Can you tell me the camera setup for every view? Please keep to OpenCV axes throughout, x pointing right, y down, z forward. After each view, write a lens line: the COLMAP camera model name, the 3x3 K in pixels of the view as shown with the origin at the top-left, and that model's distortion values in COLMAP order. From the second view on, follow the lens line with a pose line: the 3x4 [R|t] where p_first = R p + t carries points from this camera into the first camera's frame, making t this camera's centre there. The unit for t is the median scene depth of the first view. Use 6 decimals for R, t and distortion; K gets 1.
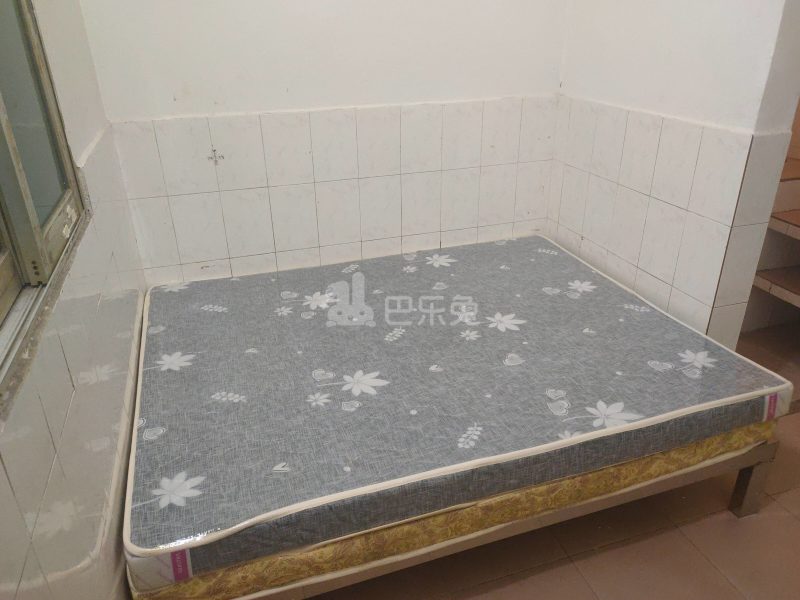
lens RADIAL K [[594.4, 0, 402.2], [0, 594.4, 300.1], [0, 0, 1]] dist [0.048895, -0.041723]
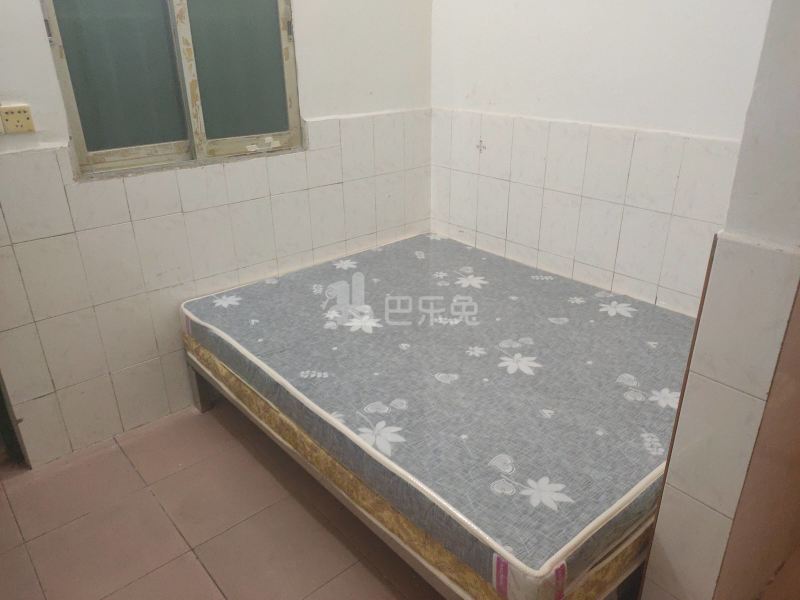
lens RADIAL K [[594.4, 0, 404.2], [0, 594.4, 304.6], [0, 0, 1]] dist [0.048895, -0.041723]
pose [[0.379537, 0.392521, -0.837782, 0.874182], [-0.398605, 0.886558, 0.234795, -0.197617], [0.834904, 0.244831, 0.492942, 0.387076]]
